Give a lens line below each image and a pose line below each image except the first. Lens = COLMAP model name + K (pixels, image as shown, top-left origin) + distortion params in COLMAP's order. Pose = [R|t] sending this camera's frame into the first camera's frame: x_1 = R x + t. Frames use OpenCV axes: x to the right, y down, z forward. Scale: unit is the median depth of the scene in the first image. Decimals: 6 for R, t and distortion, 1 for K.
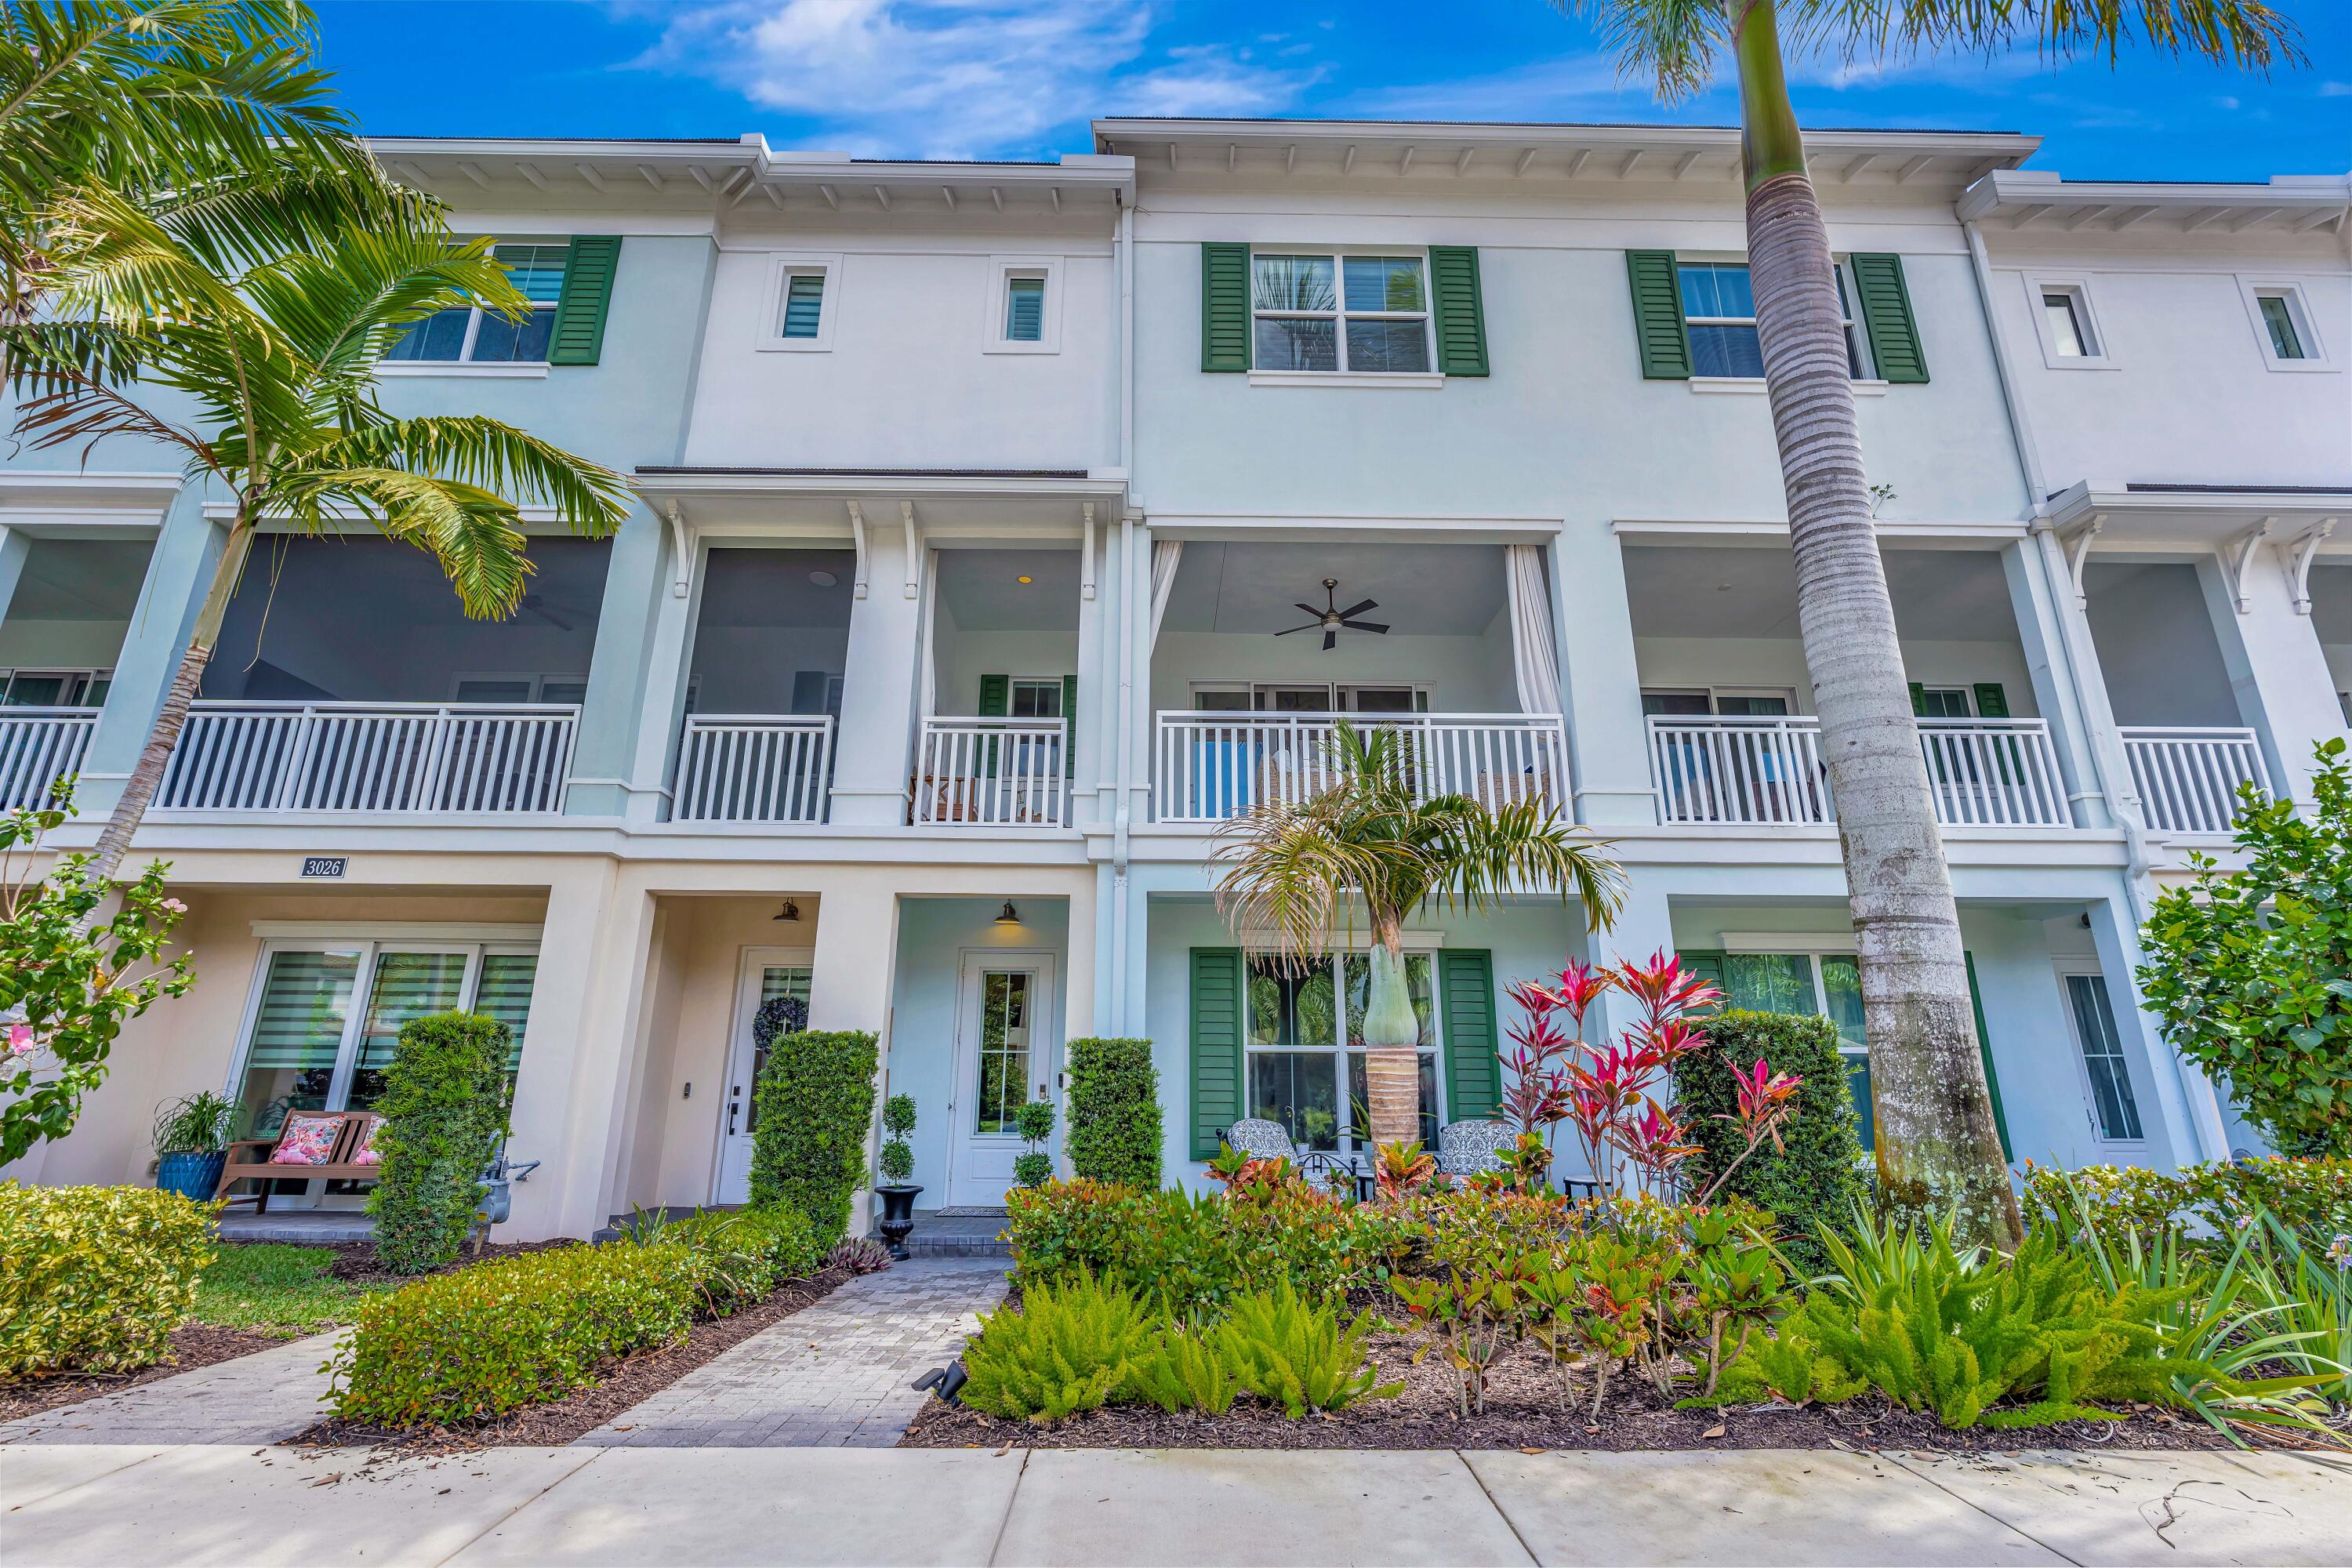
lens RADIAL K [[1071.8, 0, 1172.0], [0, 1071.8, 769.1], [0, 0, 1]] dist [-0.011837, 0.004625]
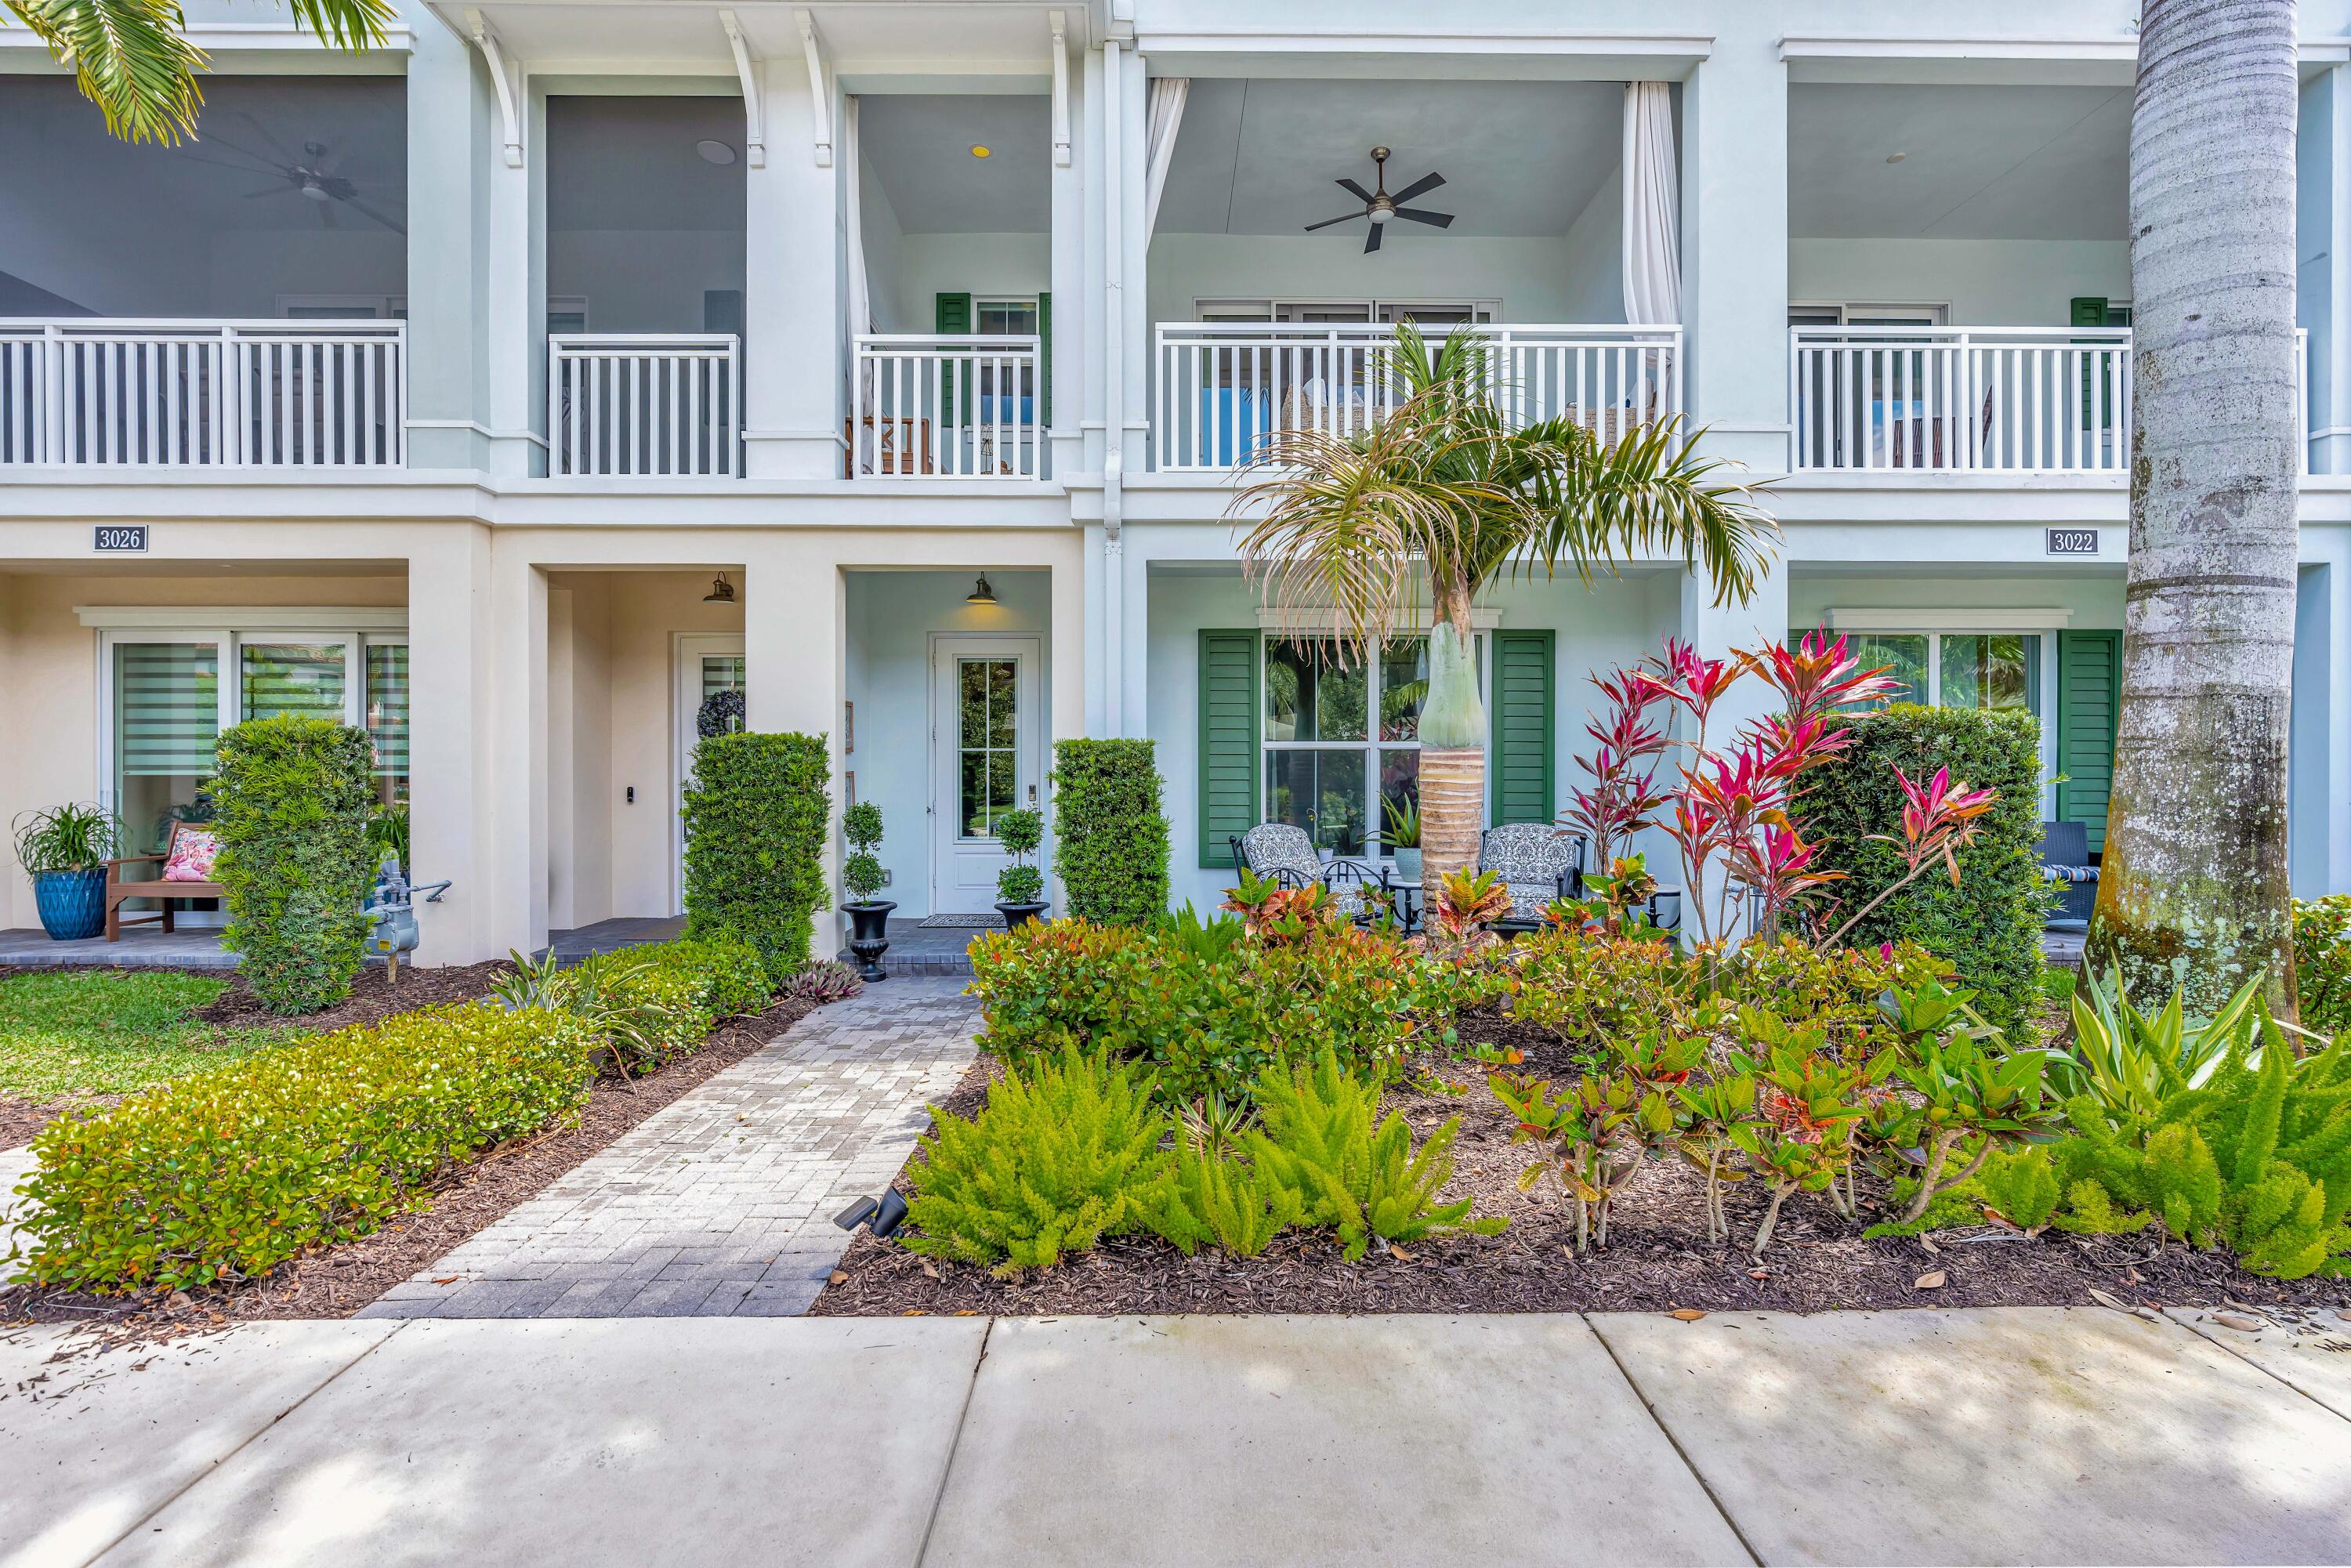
lens RADIAL K [[1062.0, 0, 1178.3], [0, 1062.0, 782.2], [0, 0, 1]] dist [-0.009984, 0.004741]
pose [[0.999968, -0.007136, 0.003528, -0.003944], [0.005749, 0.953922, 0.299999, 0.040199], [-0.005506, -0.299969, 0.953933, 0.220825]]
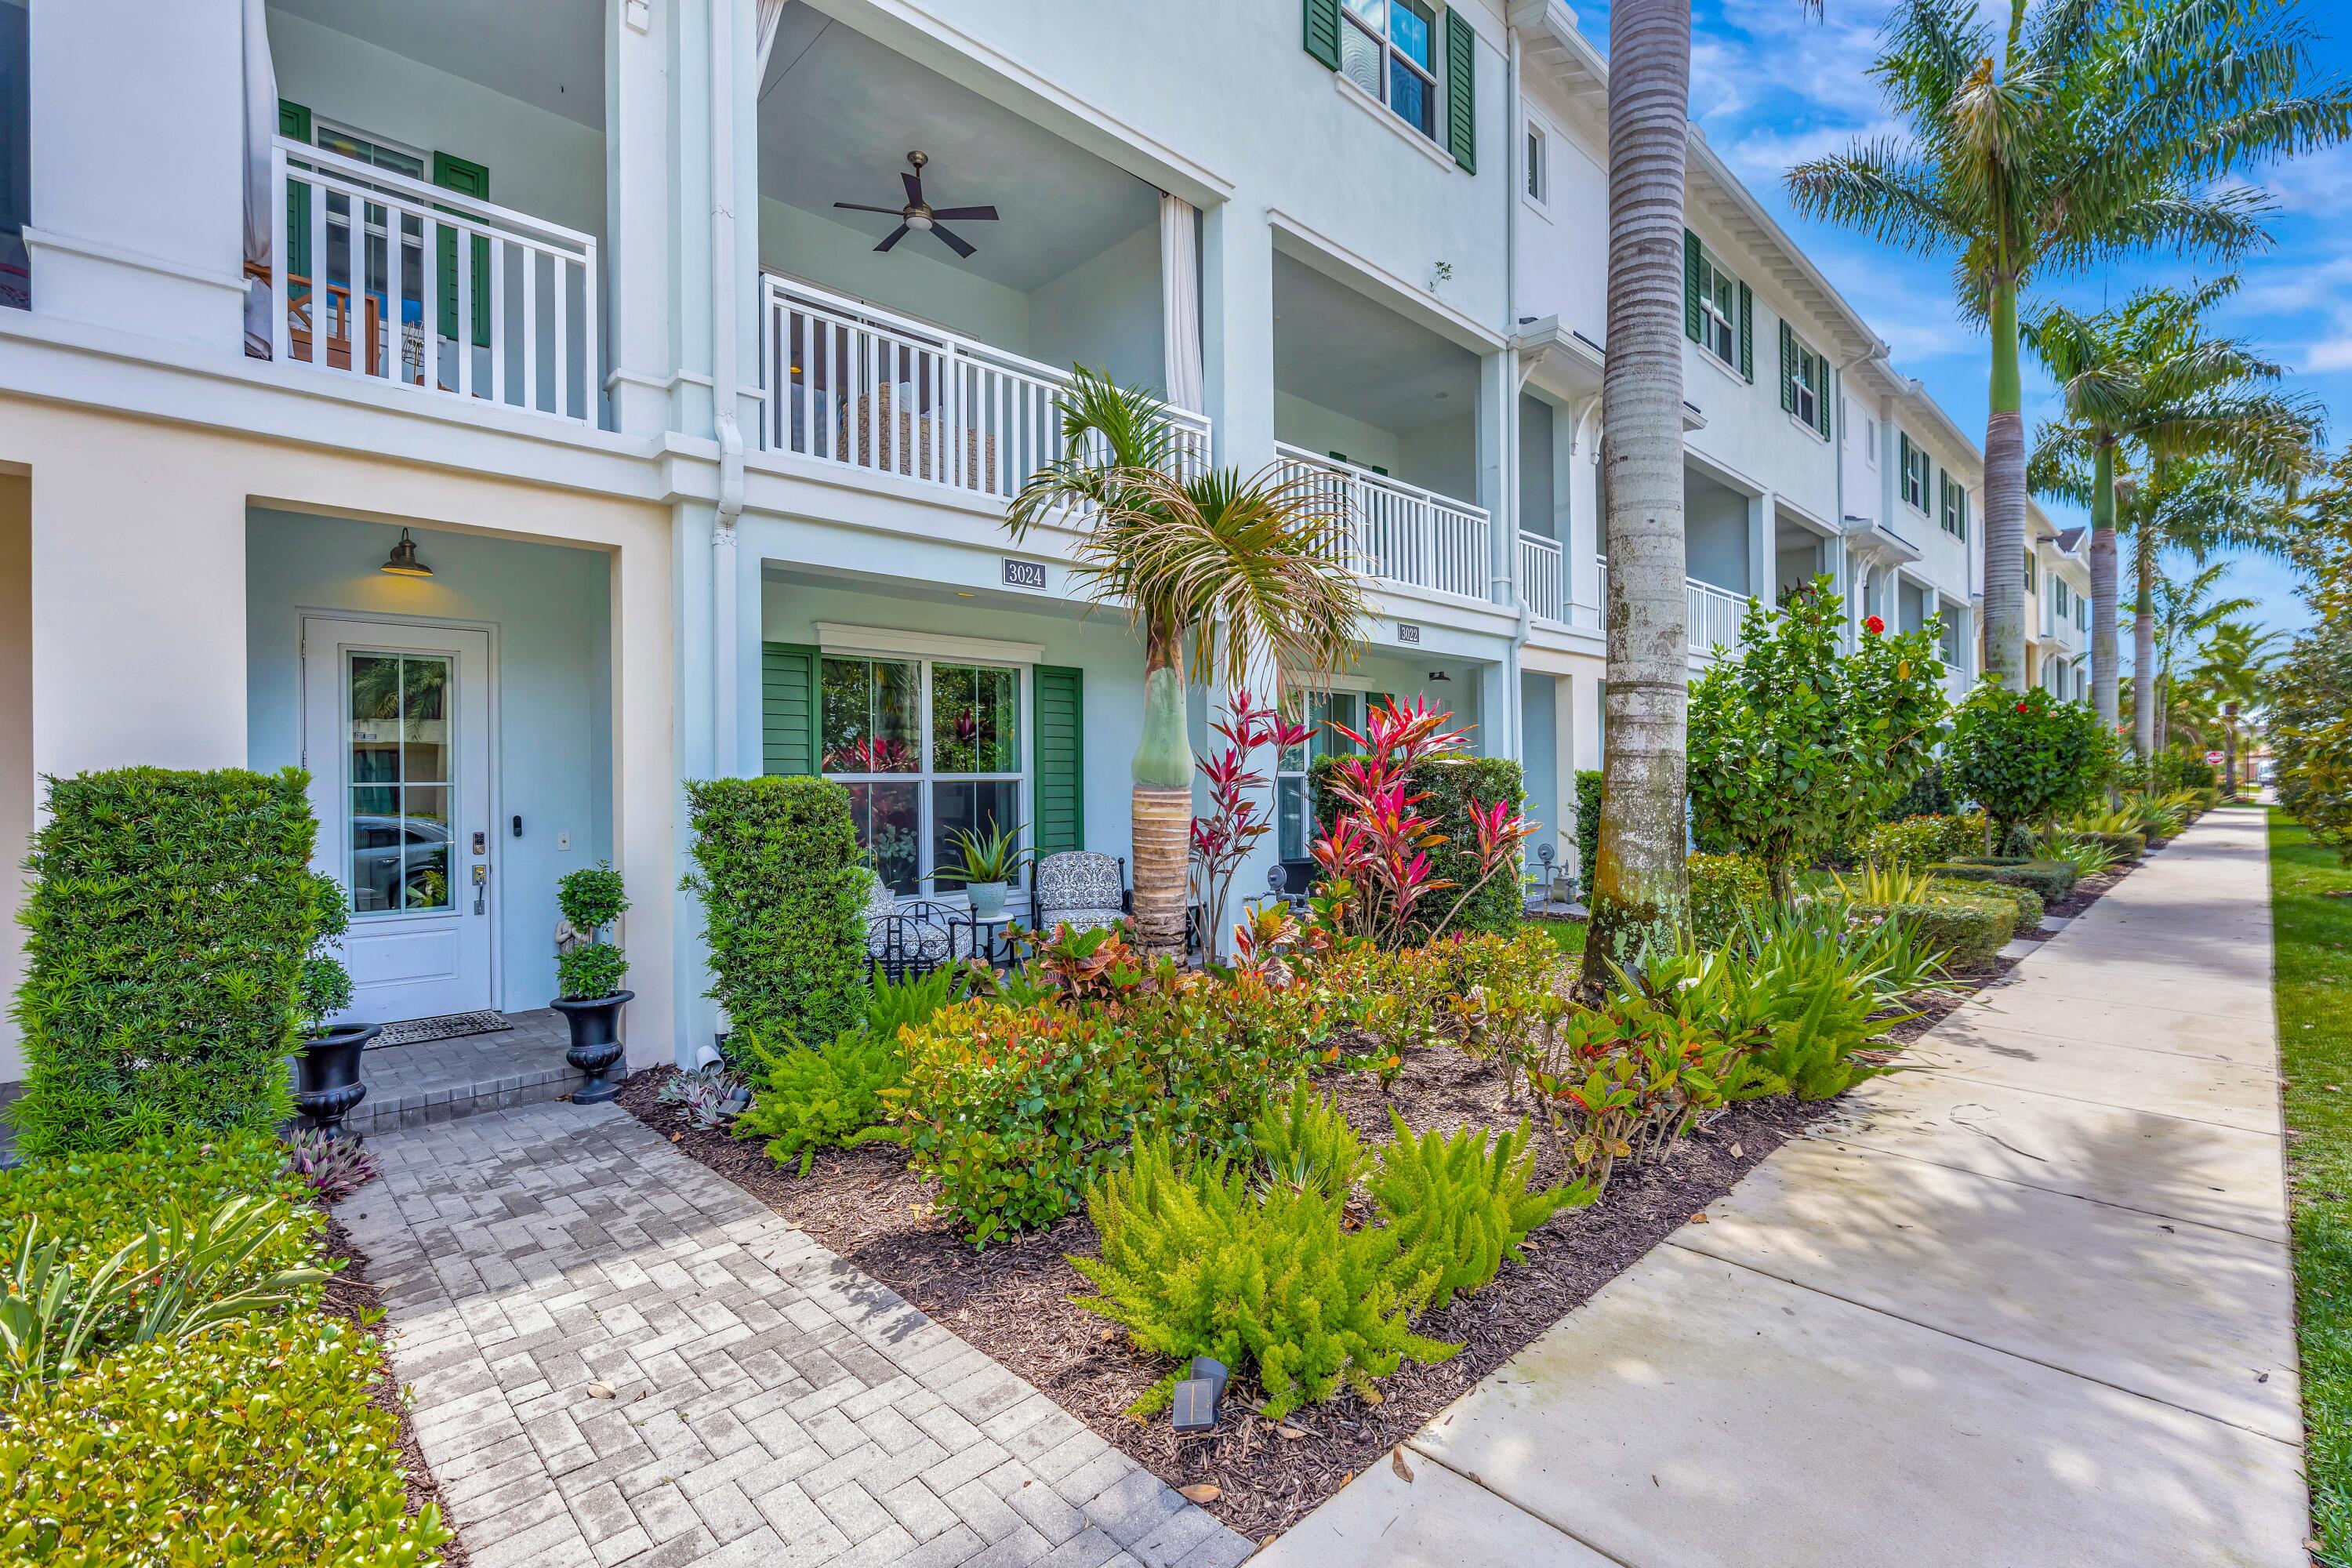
lens RADIAL K [[1068.3, 0, 1176.0], [0, 1068.3, 784.0], [0, 0, 1]] dist [-0.010543, 0.004842]
pose [[0.718754, -0.016550, 0.695067, -0.358807], [-0.187334, 0.958134, 0.216532, 0.068024], [-0.669551, -0.285843, 0.685562, 0.396457]]
